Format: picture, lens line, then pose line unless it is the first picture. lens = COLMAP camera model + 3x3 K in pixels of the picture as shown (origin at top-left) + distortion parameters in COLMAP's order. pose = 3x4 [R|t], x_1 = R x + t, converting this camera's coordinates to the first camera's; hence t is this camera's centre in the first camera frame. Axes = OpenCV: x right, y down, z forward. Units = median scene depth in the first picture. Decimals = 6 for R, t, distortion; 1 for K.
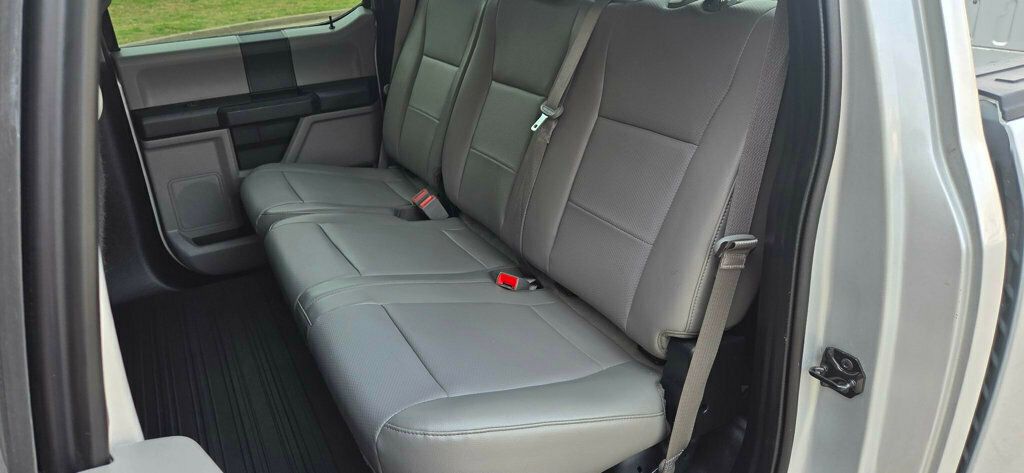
lens RADIAL K [[708.1, 0, 526.4], [0, 708.1, 235.2], [0, 0, 1]] dist [0.084528, -0.005704]
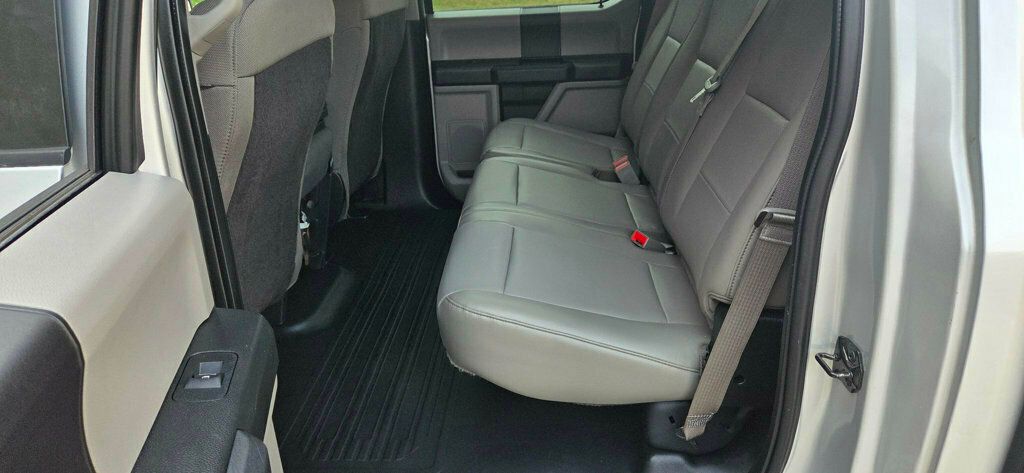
lens RADIAL K [[708.1, 0, 526.4], [0, 708.1, 235.2], [0, 0, 1]] dist [0.084528, -0.005704]
pose [[0.874278, 0.208686, -0.438278, 0.200120], [-0.208798, 0.976752, 0.048571, 0.029118], [0.438225, 0.049047, 0.897526, -0.029780]]
